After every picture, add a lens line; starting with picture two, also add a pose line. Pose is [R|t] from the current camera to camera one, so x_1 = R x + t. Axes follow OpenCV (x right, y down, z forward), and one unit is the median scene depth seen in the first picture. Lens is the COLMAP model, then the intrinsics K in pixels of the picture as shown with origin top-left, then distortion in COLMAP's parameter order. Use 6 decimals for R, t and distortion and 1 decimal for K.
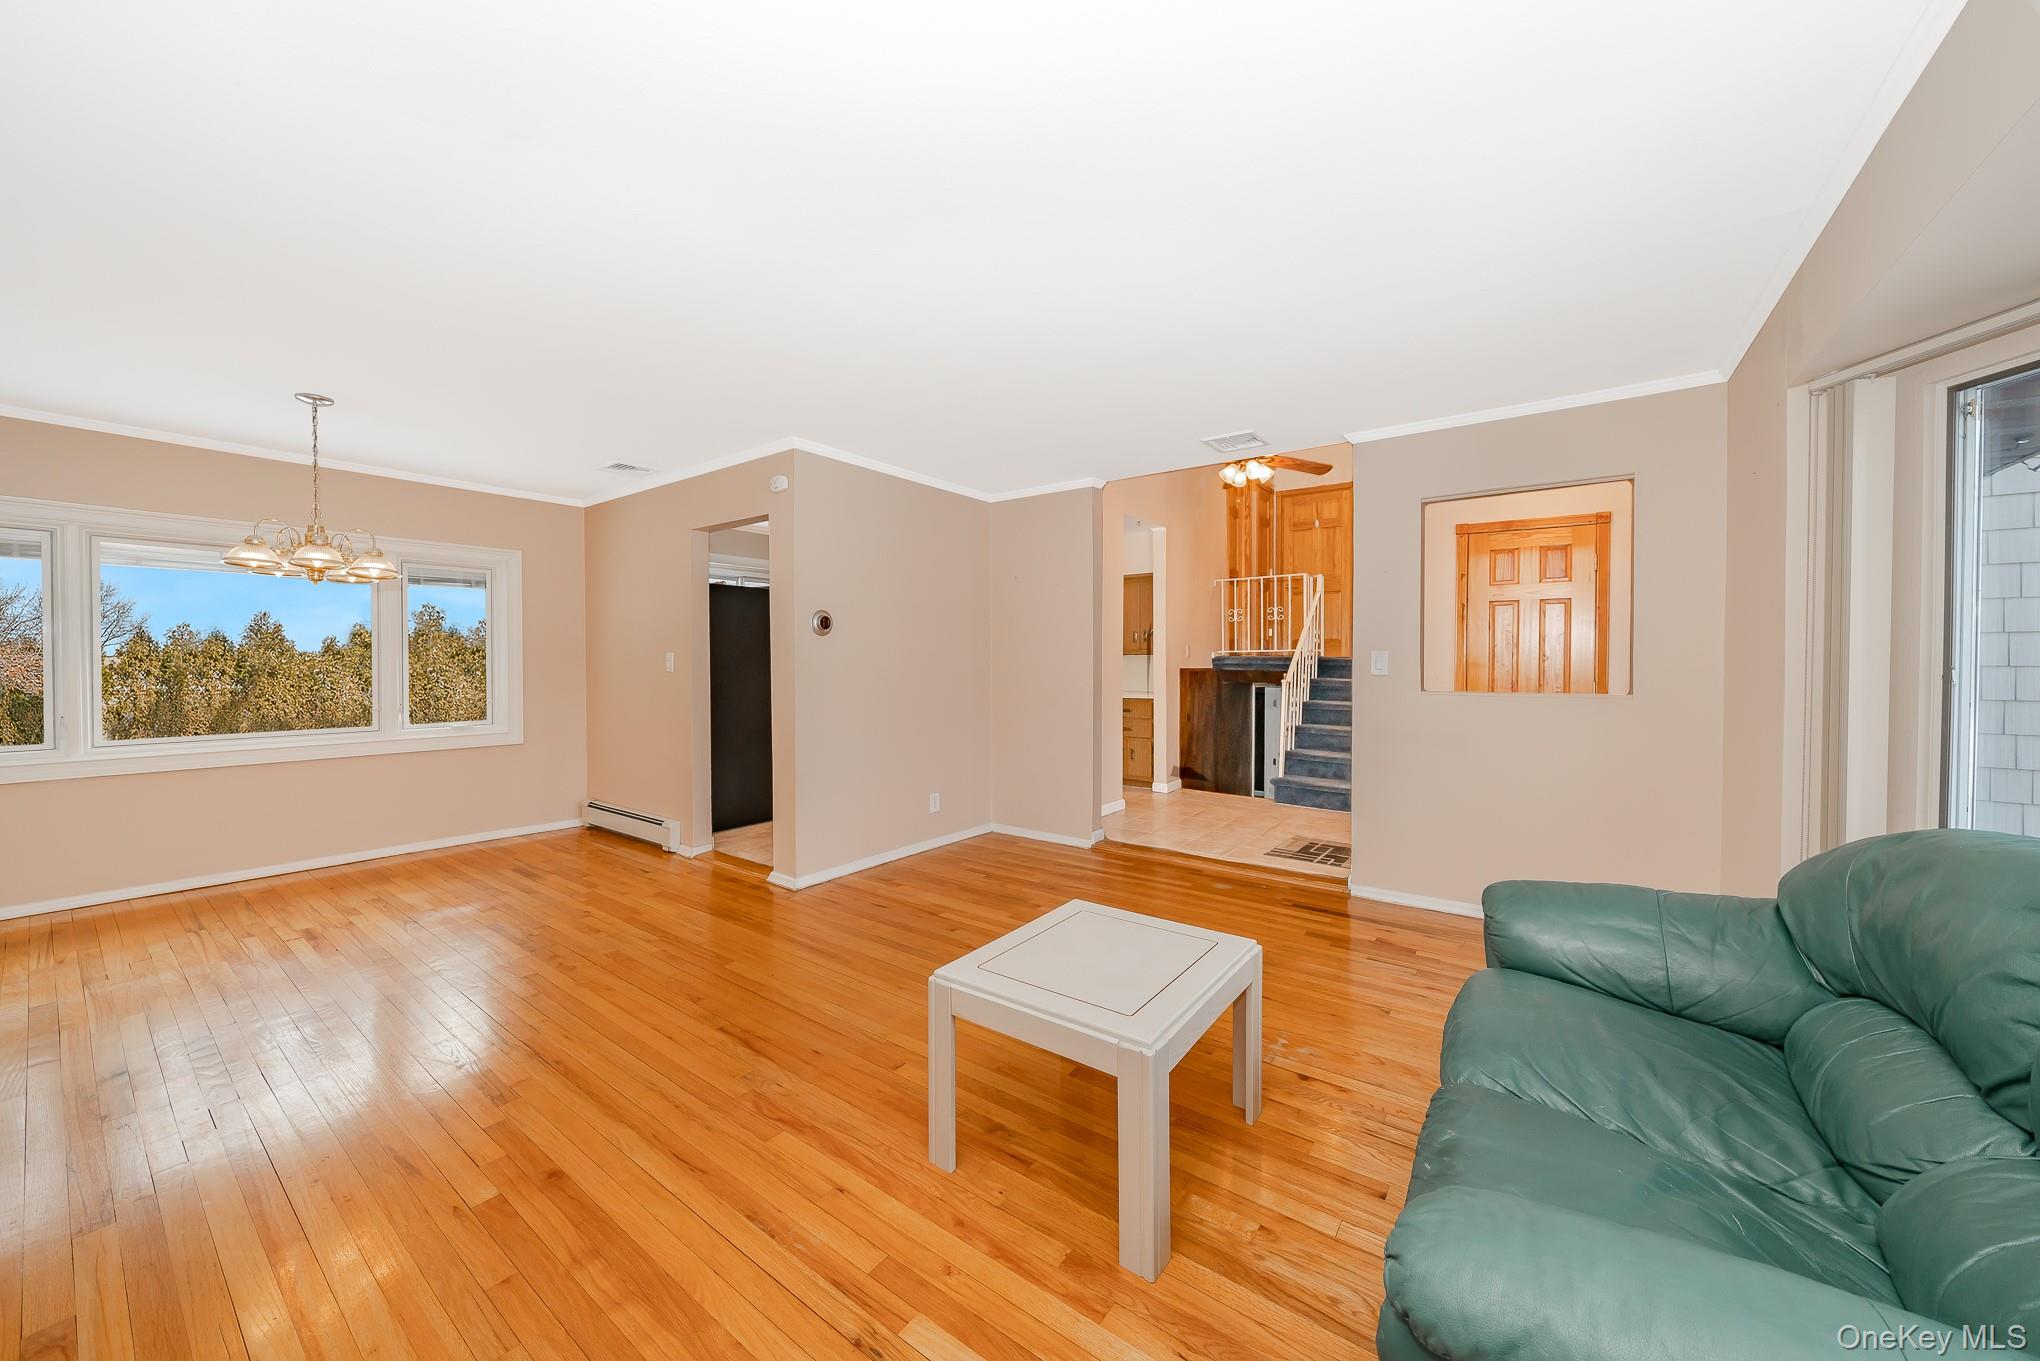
lens RADIAL K [[766.1, 0, 1039.0], [0, 766.1, 670.2], [0, 0, 1]] dist [-0.001769, -0.000301]
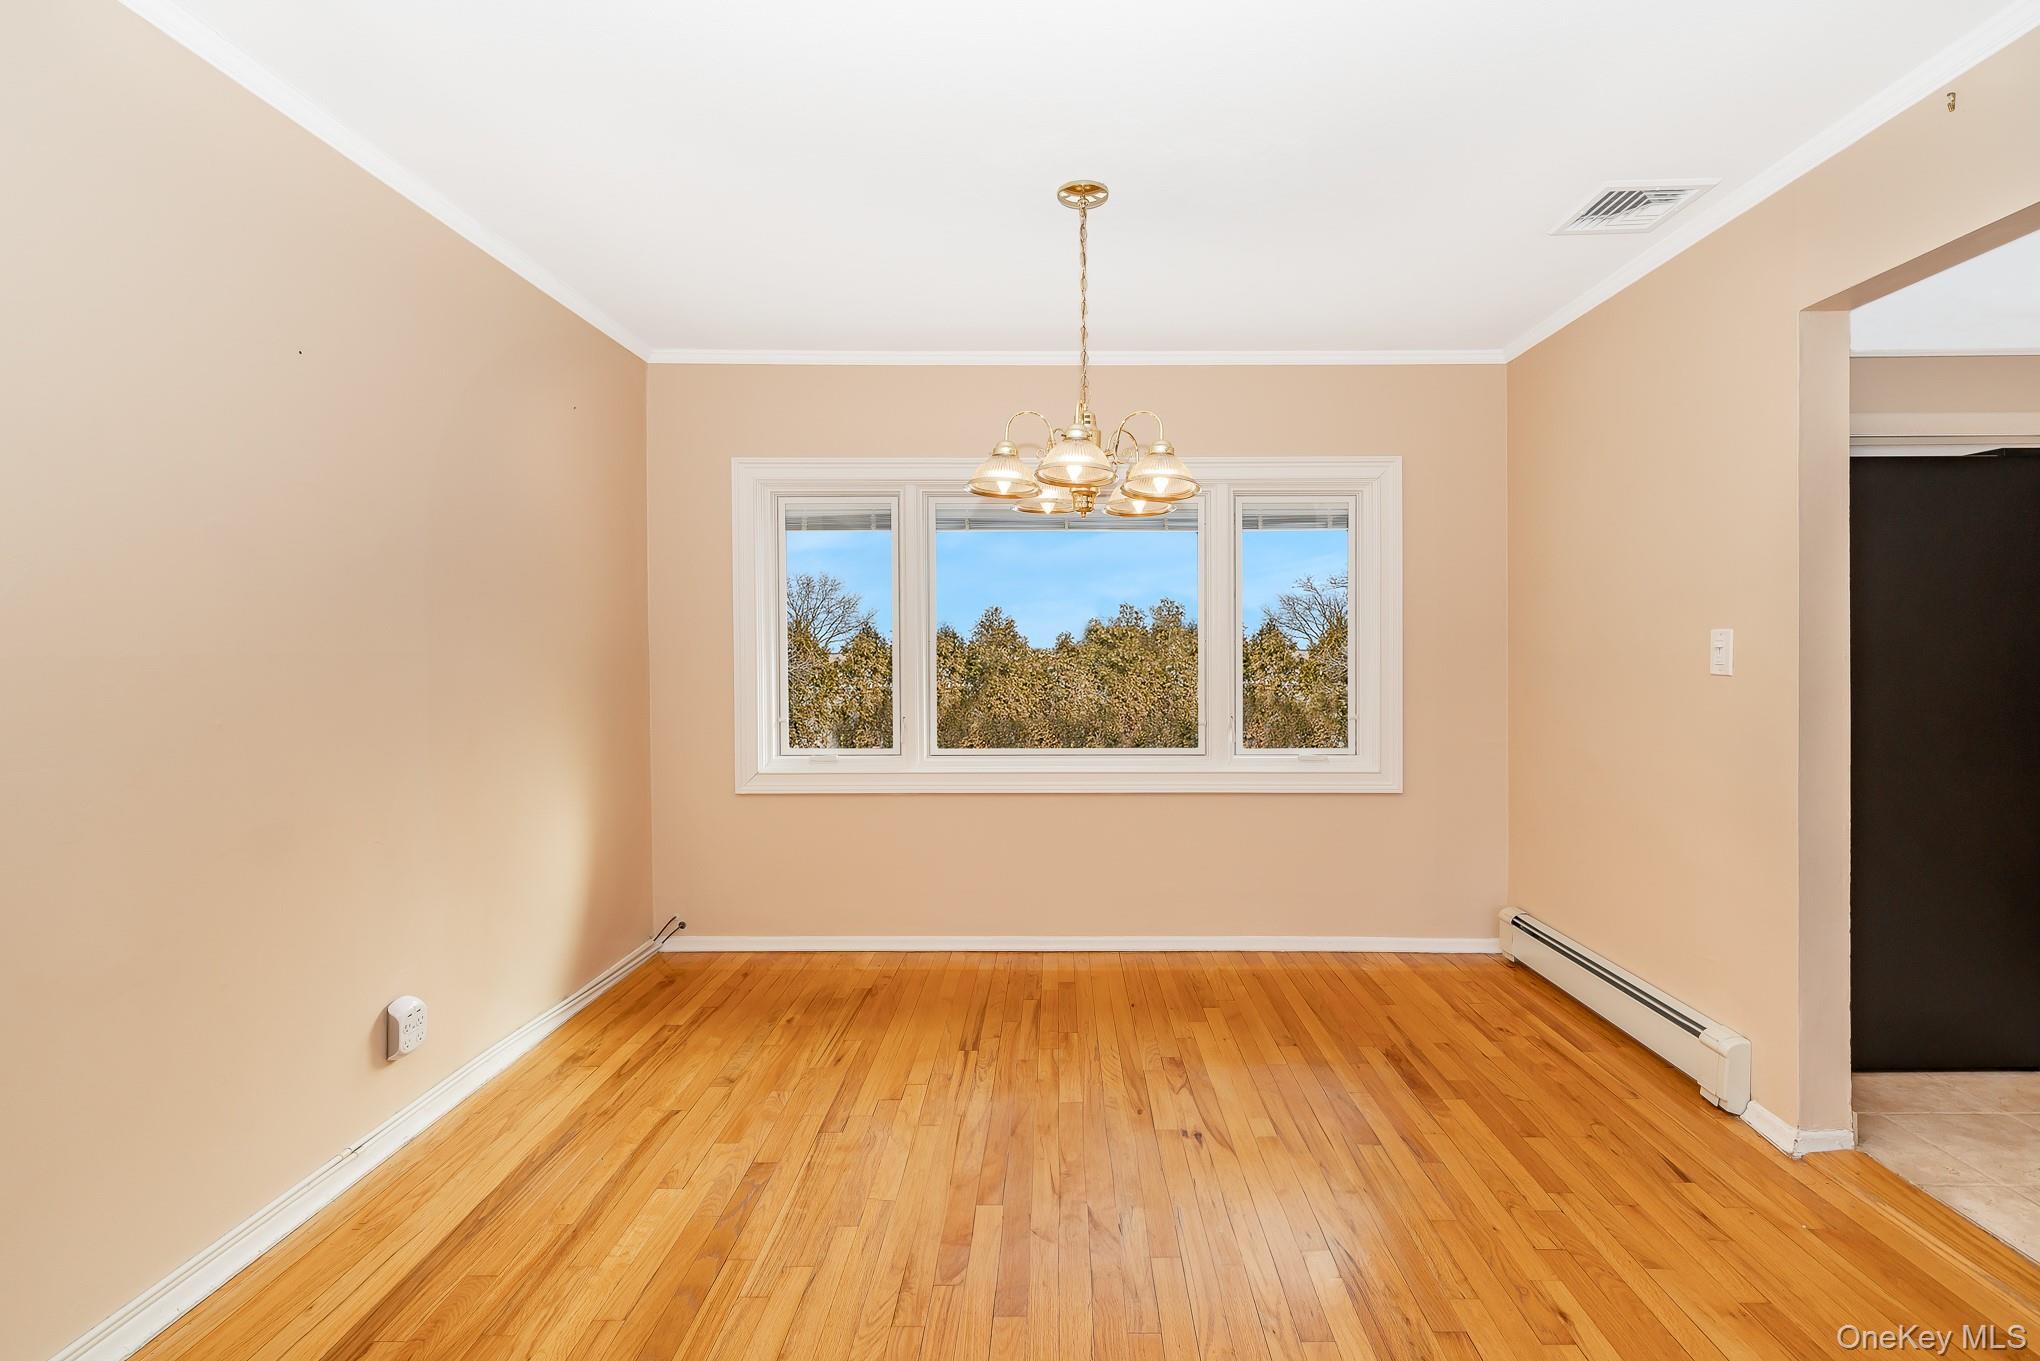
lens RADIAL K [[947.1, 0, 996.0], [0, 947.1, 652.8], [0, 0, 1]] dist [-0.014999, -0.001247]
pose [[0.546840, 0.000661, -0.837237, -0.320581], [-0.006844, 0.999970, -0.003681, -0.006593], [0.837209, 0.007743, 0.546828, 0.459924]]
